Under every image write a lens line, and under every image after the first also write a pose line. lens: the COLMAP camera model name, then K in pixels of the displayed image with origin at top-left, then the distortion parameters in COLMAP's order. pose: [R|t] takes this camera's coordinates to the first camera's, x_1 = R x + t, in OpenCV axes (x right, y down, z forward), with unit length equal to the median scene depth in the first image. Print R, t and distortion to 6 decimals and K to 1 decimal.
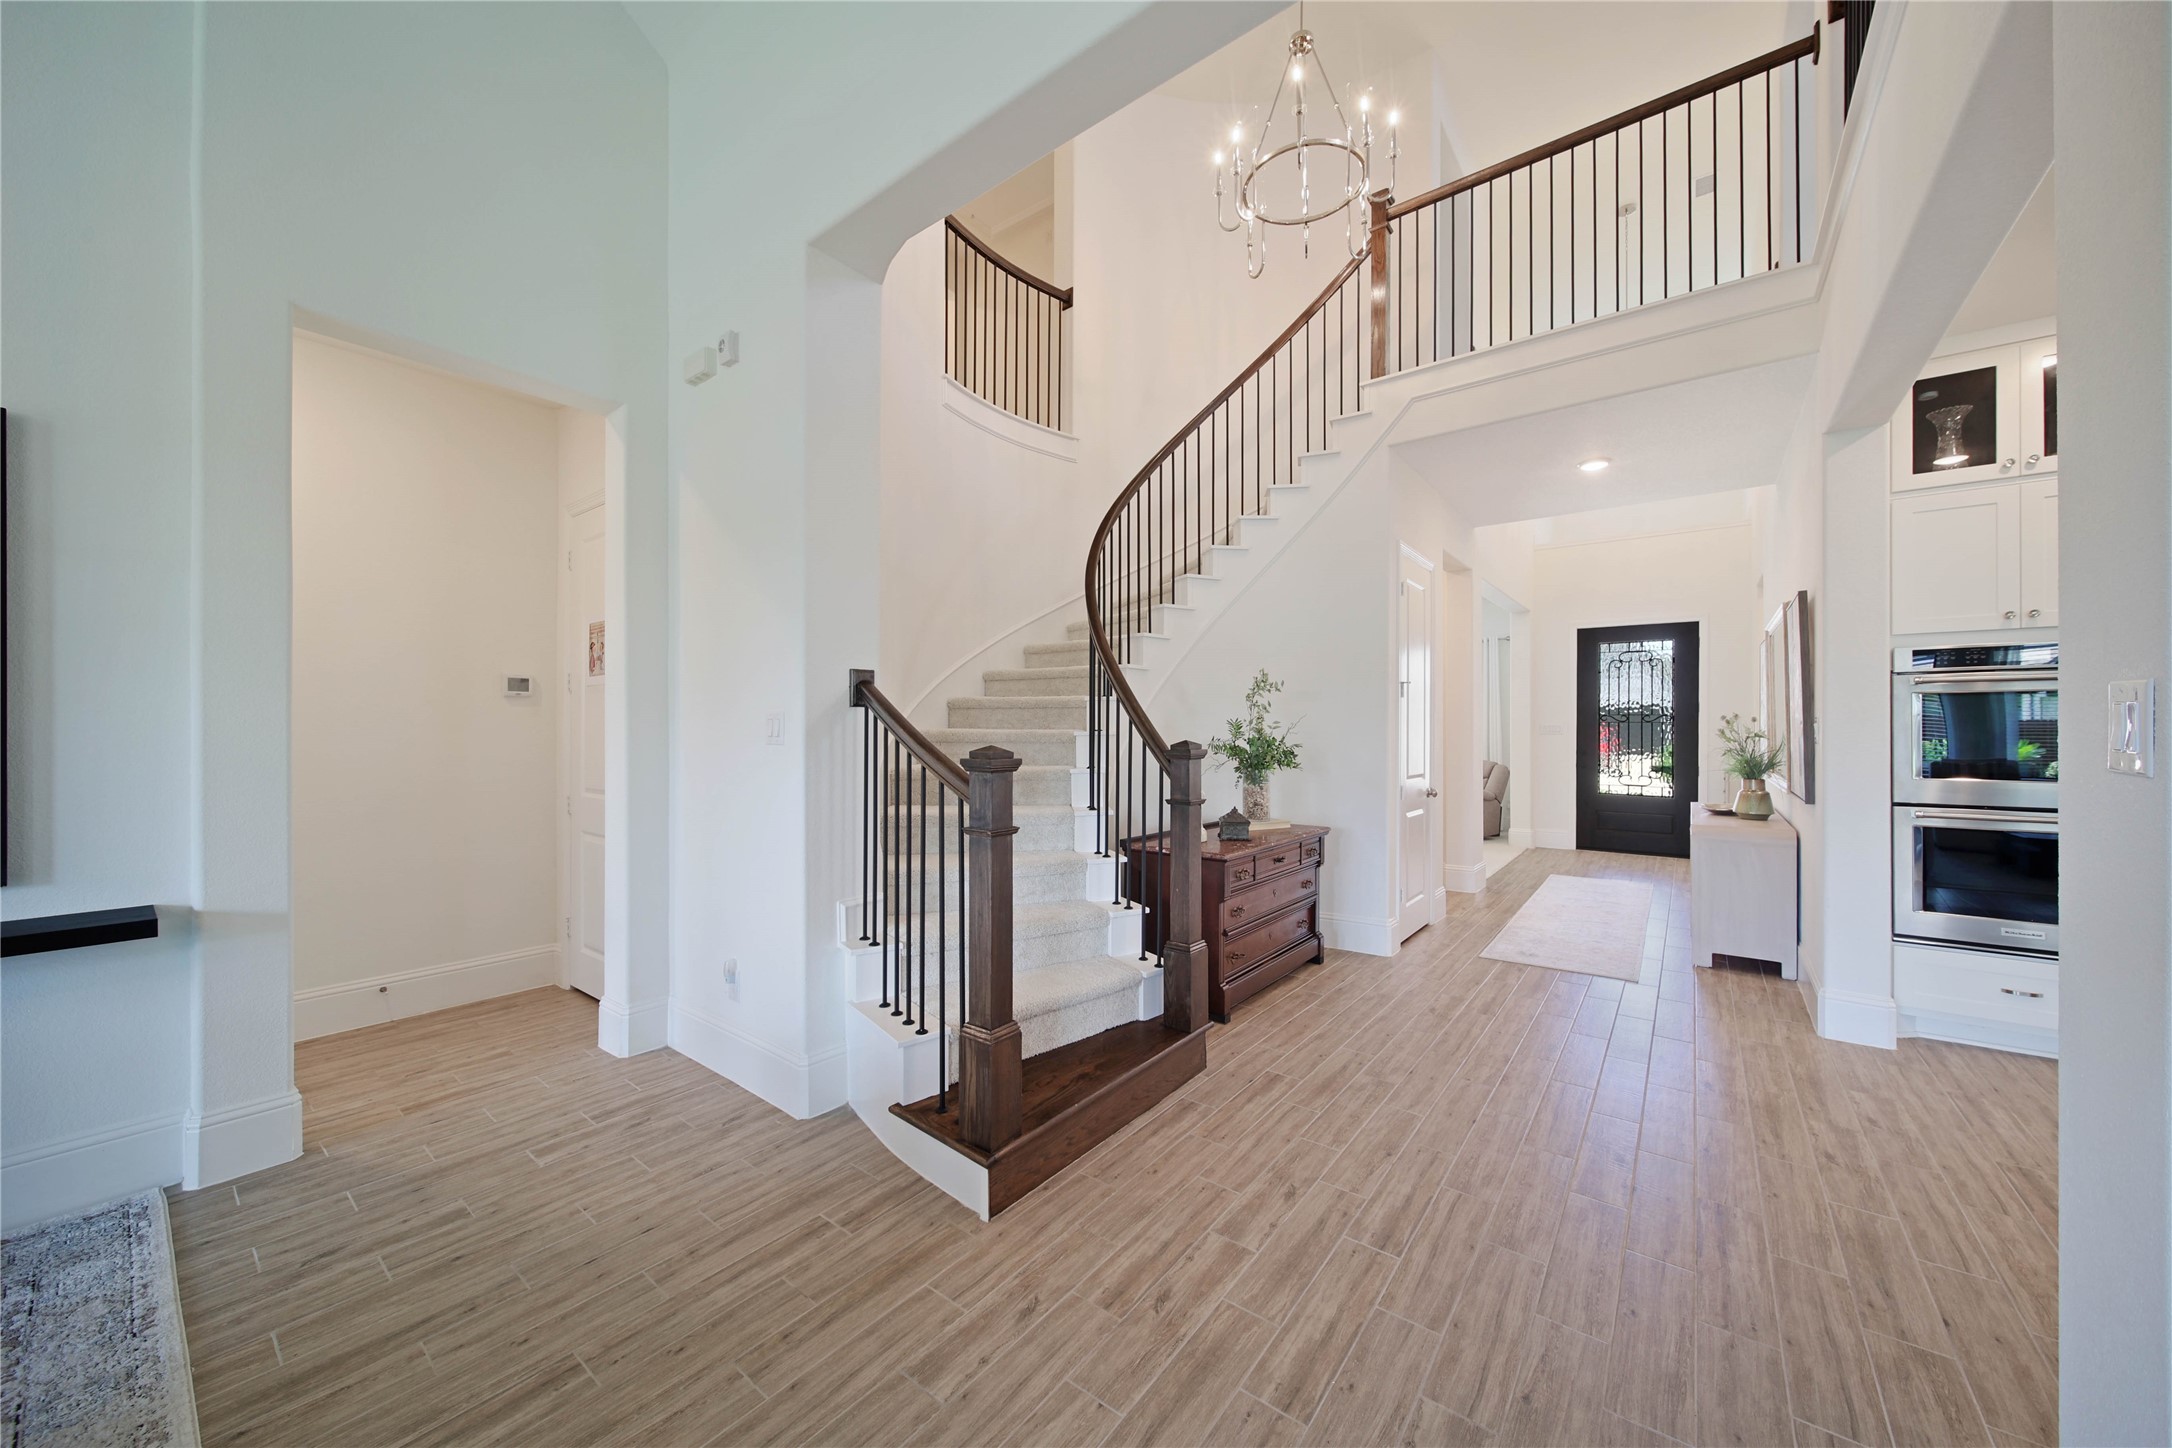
lens RADIAL K [[738.2, 0, 1086.0], [0, 738.2, 724.0], [0, 0, 1]] dist [-0.002064, -0.000086]
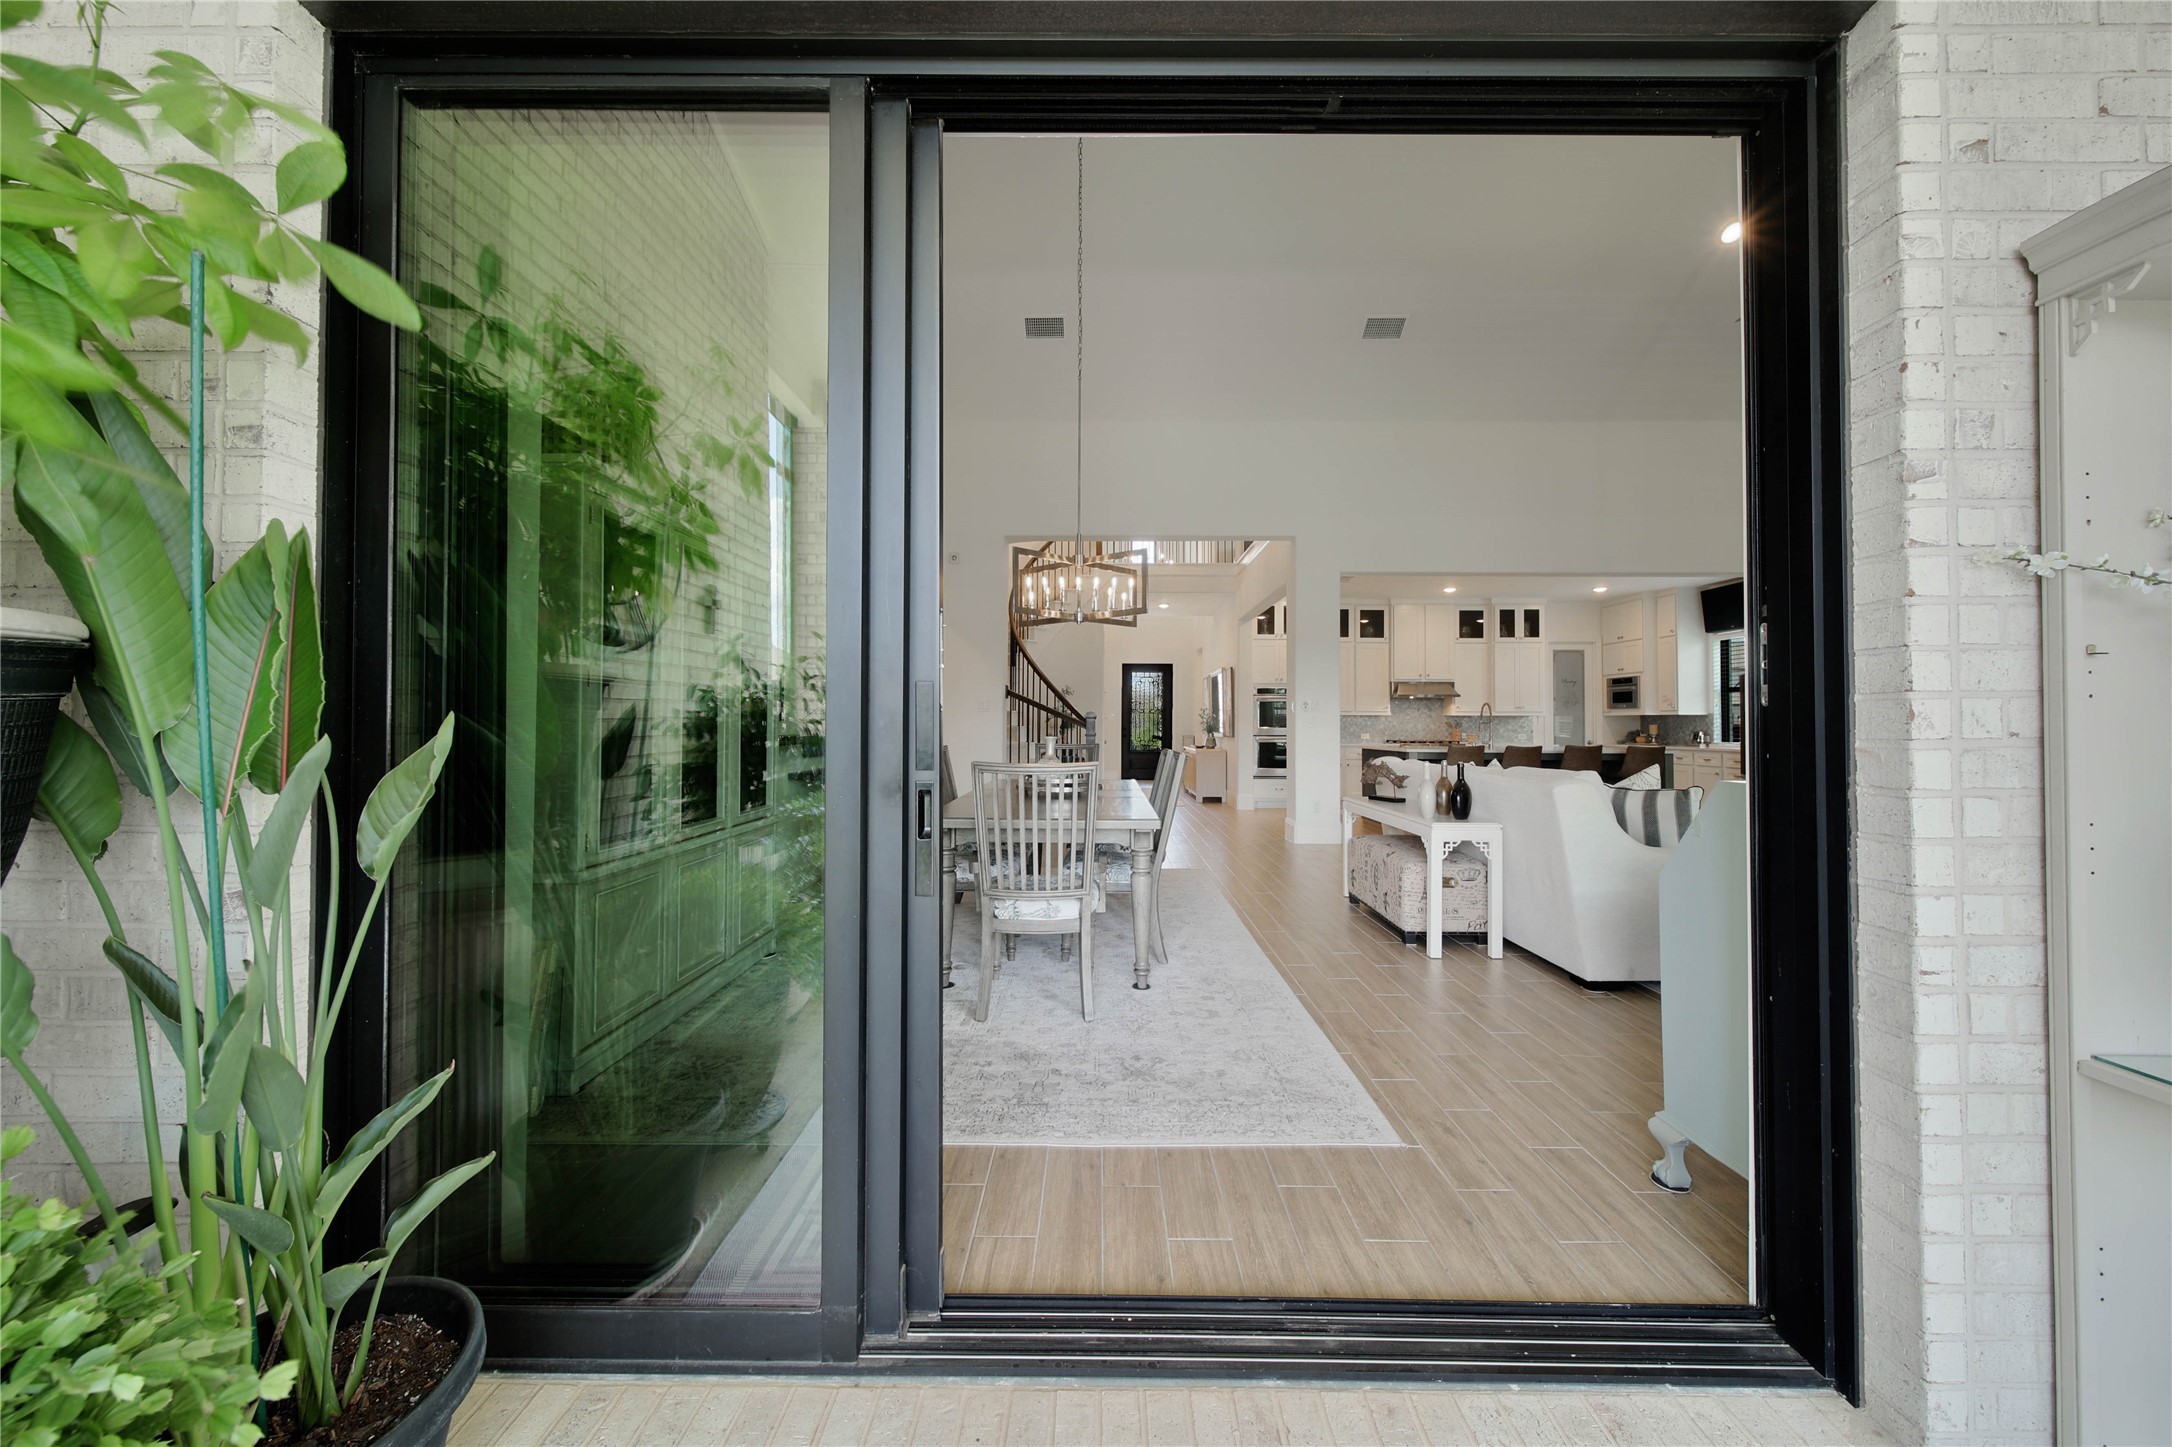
lens RADIAL K [[738.2, 0, 1086.0], [0, 738.2, 723.5], [0, 0, 1]] dist [-0.002064, -0.000086]
pose [[0.787982, 0.008333, 0.615641, -1.435382], [-0.008745, 0.999959, -0.002342, 0.073619], [-0.615636, -0.003538, 0.788023, -1.072444]]
